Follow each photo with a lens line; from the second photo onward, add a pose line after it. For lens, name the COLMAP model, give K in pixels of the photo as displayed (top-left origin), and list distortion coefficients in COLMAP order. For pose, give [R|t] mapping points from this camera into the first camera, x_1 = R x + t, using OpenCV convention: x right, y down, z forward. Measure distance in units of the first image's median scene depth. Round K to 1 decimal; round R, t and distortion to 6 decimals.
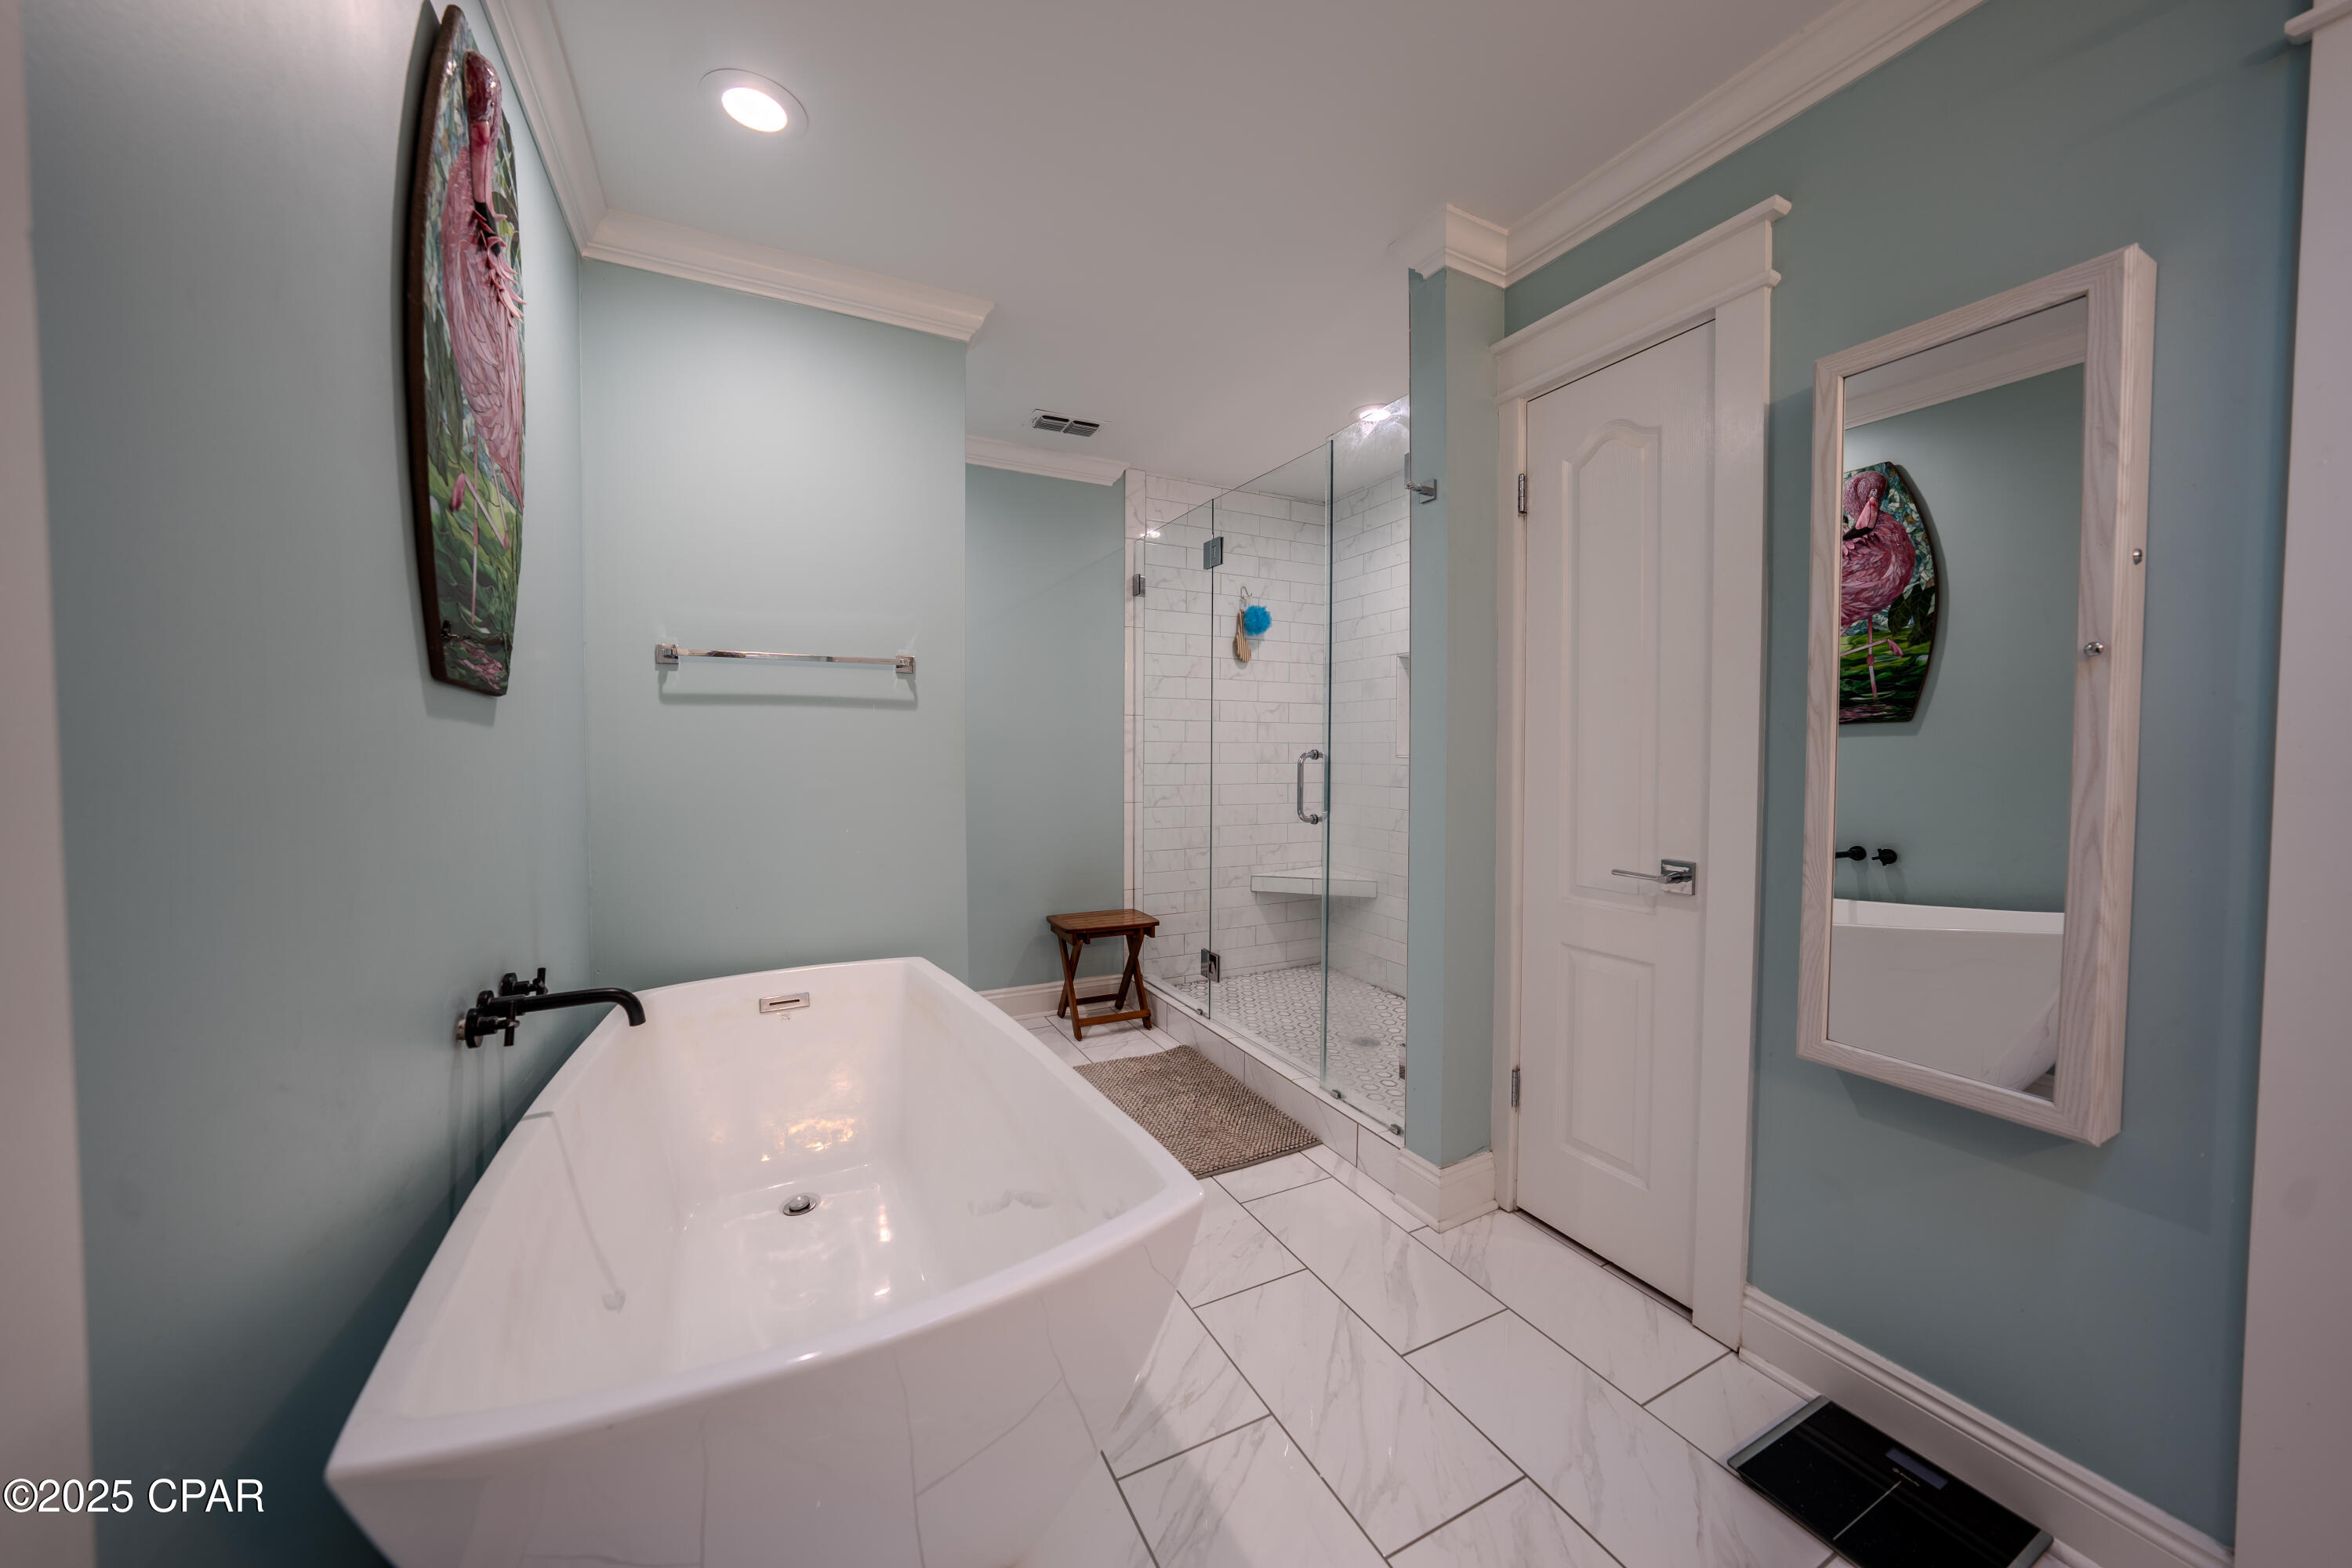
lens RADIAL K [[814.3, 0, 1179.4], [0, 814.3, 780.0], [0, 0, 1]] dist [-0.026645, 0.005682]
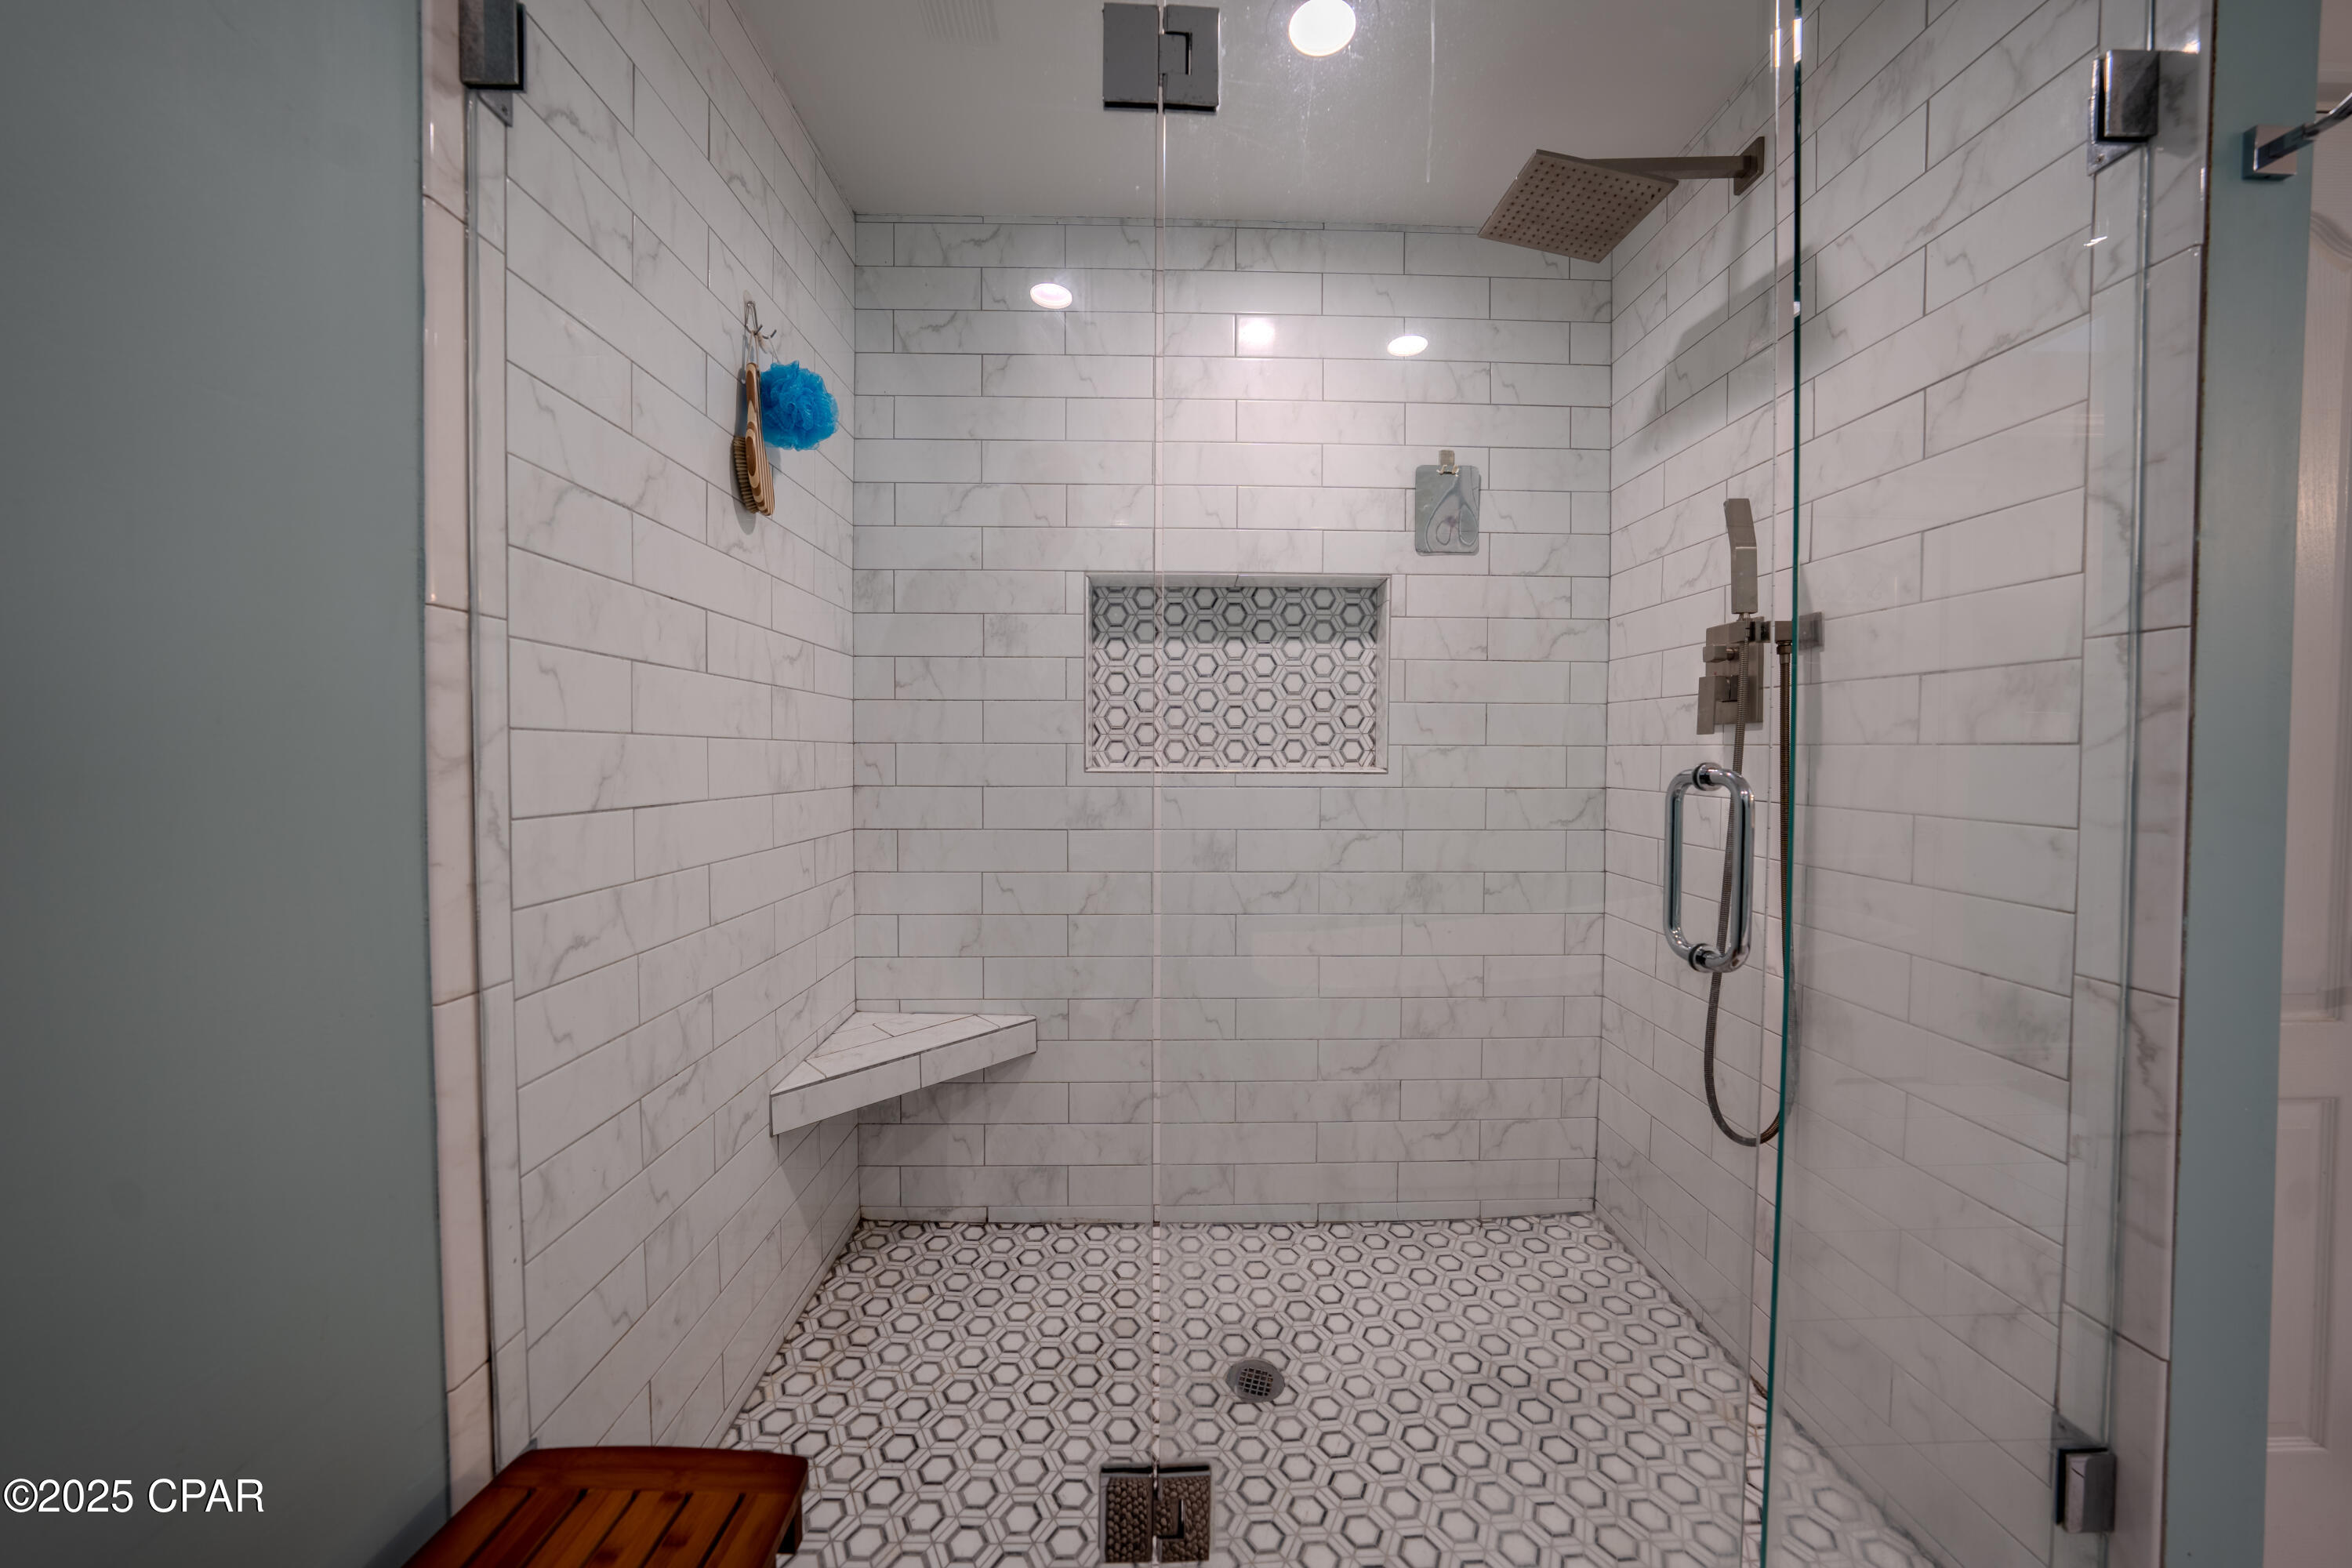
lens RADIAL K [[814.3, 0, 1178.5], [0, 814.3, 776.5], [0, 0, 1]] dist [-0.026645, 0.005682]
pose [[0.433908, -0.026535, 0.900566, -0.172080], [0.031857, 0.999393, 0.014098, -0.030118], [-0.900394, 0.022572, 0.434490, 0.721527]]
